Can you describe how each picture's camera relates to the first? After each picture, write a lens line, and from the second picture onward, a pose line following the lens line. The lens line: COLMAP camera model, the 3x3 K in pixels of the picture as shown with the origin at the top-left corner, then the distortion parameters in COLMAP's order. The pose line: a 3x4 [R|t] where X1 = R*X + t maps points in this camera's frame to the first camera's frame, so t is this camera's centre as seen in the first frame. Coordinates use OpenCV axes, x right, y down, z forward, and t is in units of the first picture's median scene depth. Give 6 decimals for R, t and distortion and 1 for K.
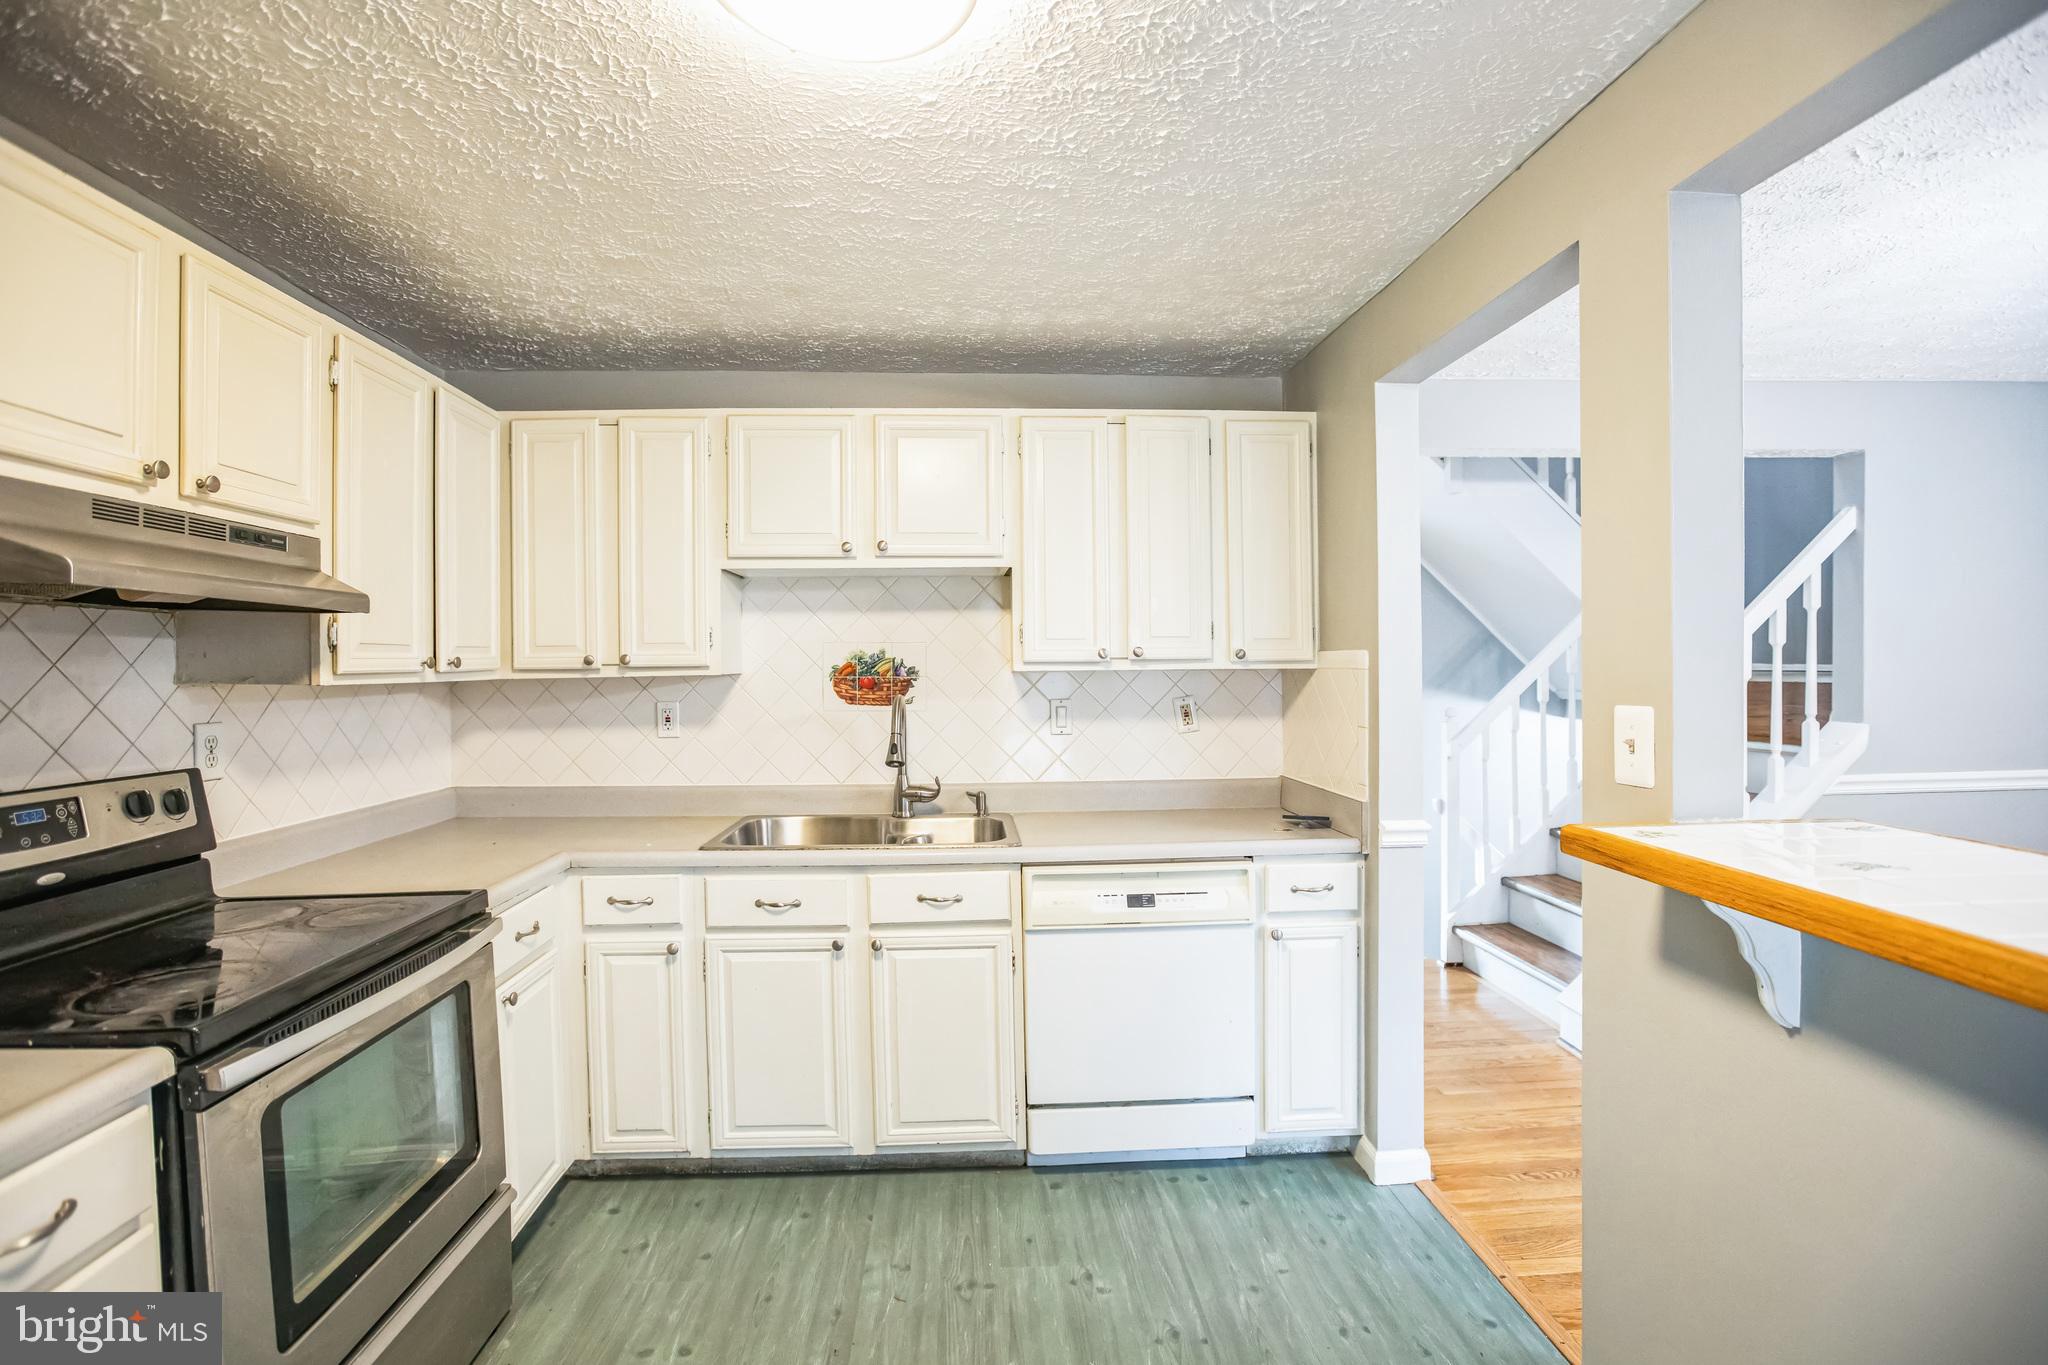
lens RADIAL K [[948.9, 0, 1029.8], [0, 948.9, 684.9], [0, 0, 1]] dist [-0.037459, 0.009781]
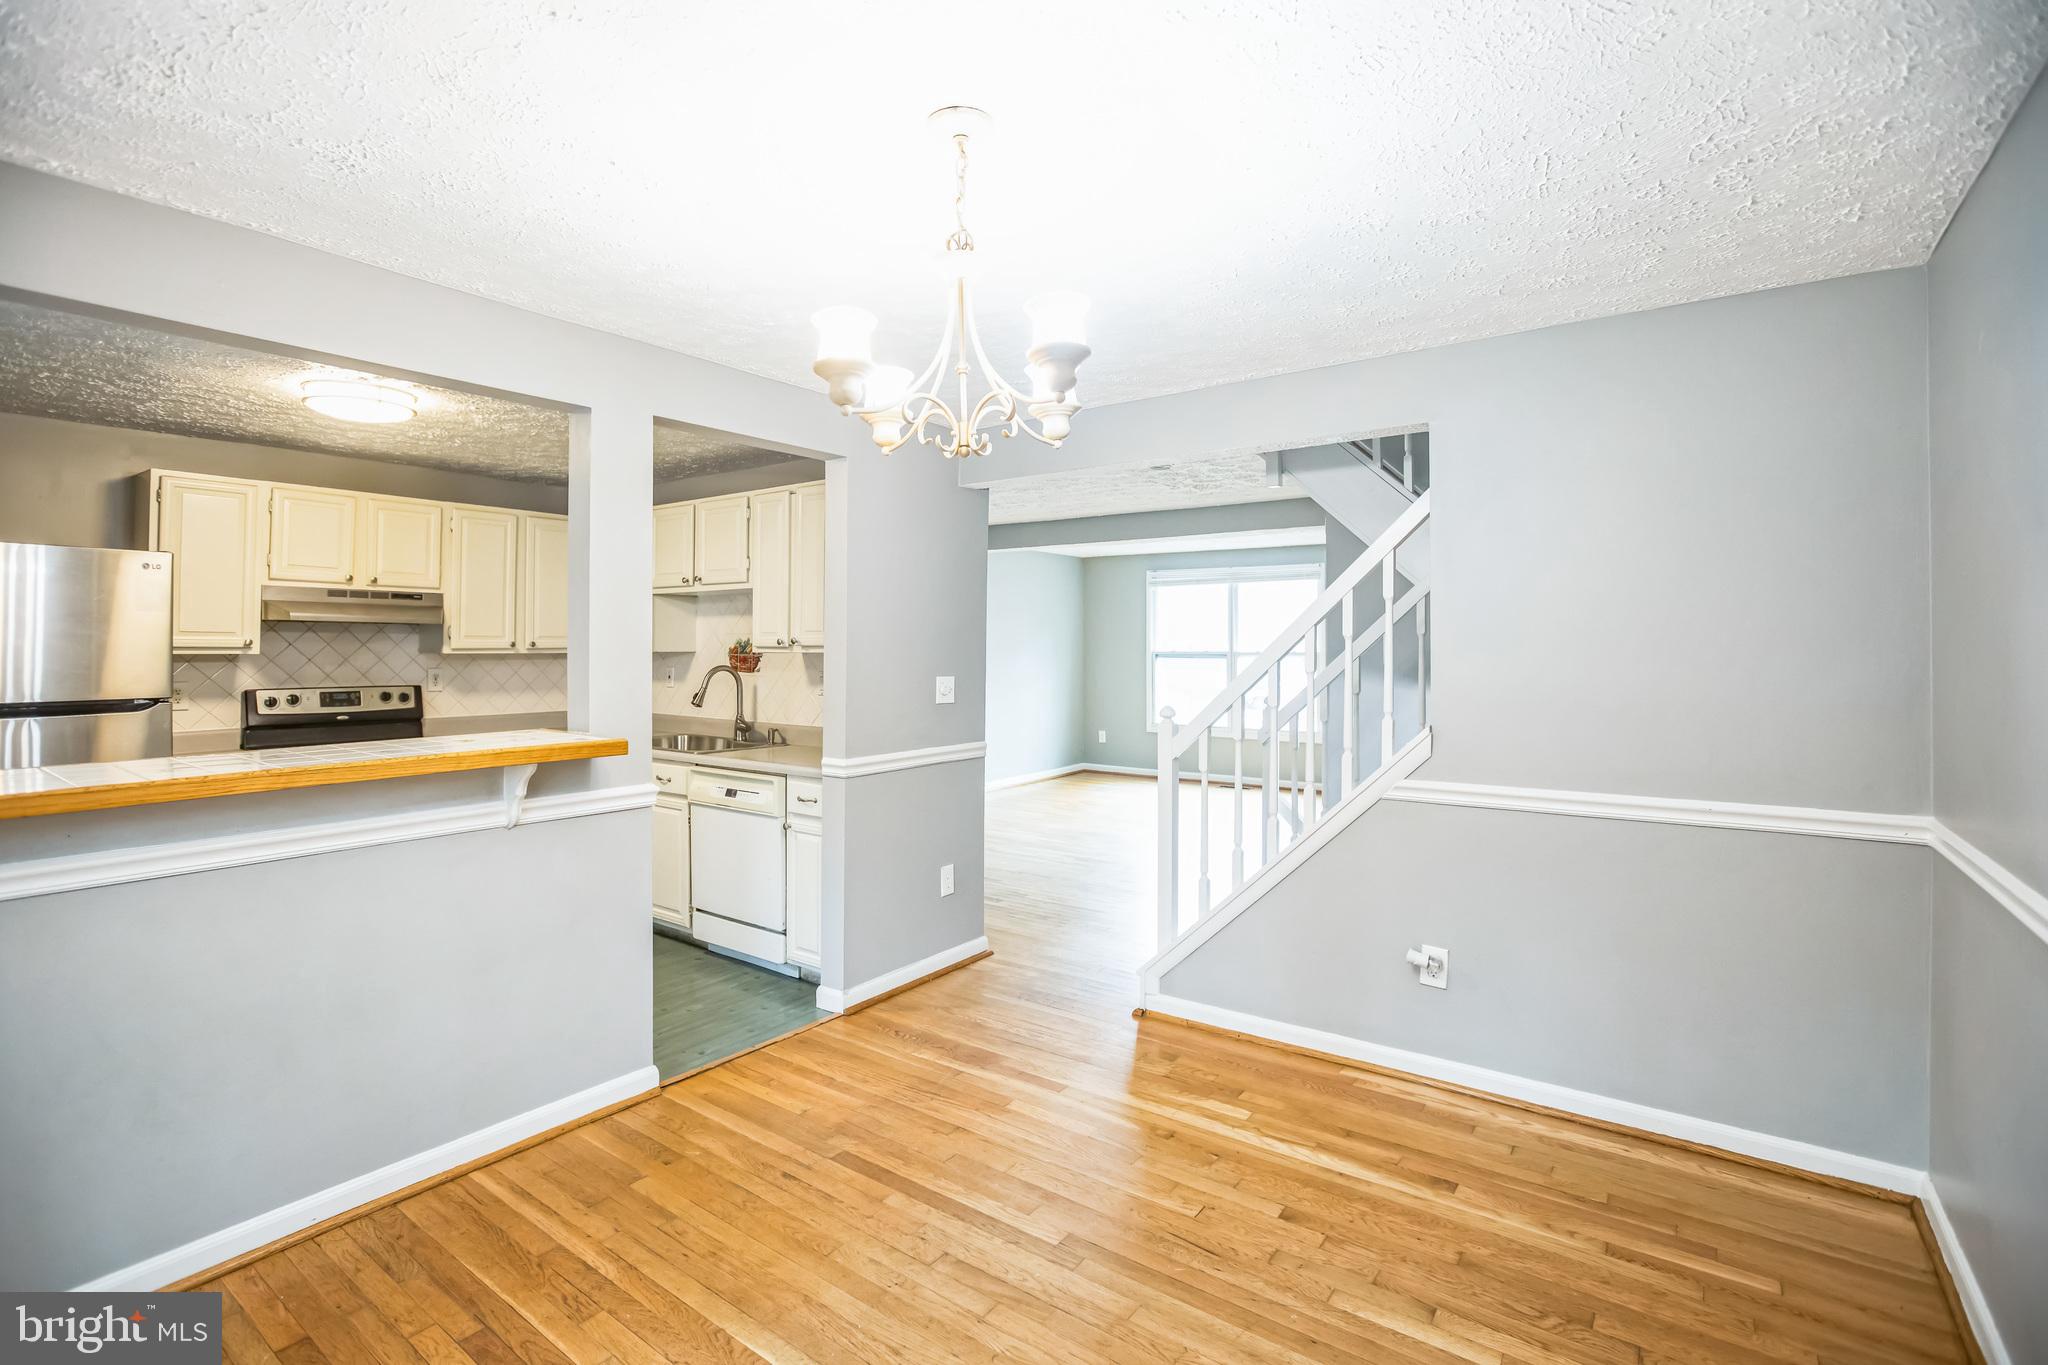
lens RADIAL K [[948.9, 0, 1001.5], [0, 948.9, 632.7], [0, 0, 1]] dist [-0.037459, 0.009781]
pose [[0.771243, 0.000521, -0.636540, 1.525510], [-0.022113, 0.999418, -0.025975, -0.017567], [0.636156, 0.034109, 0.770806, 0.026350]]
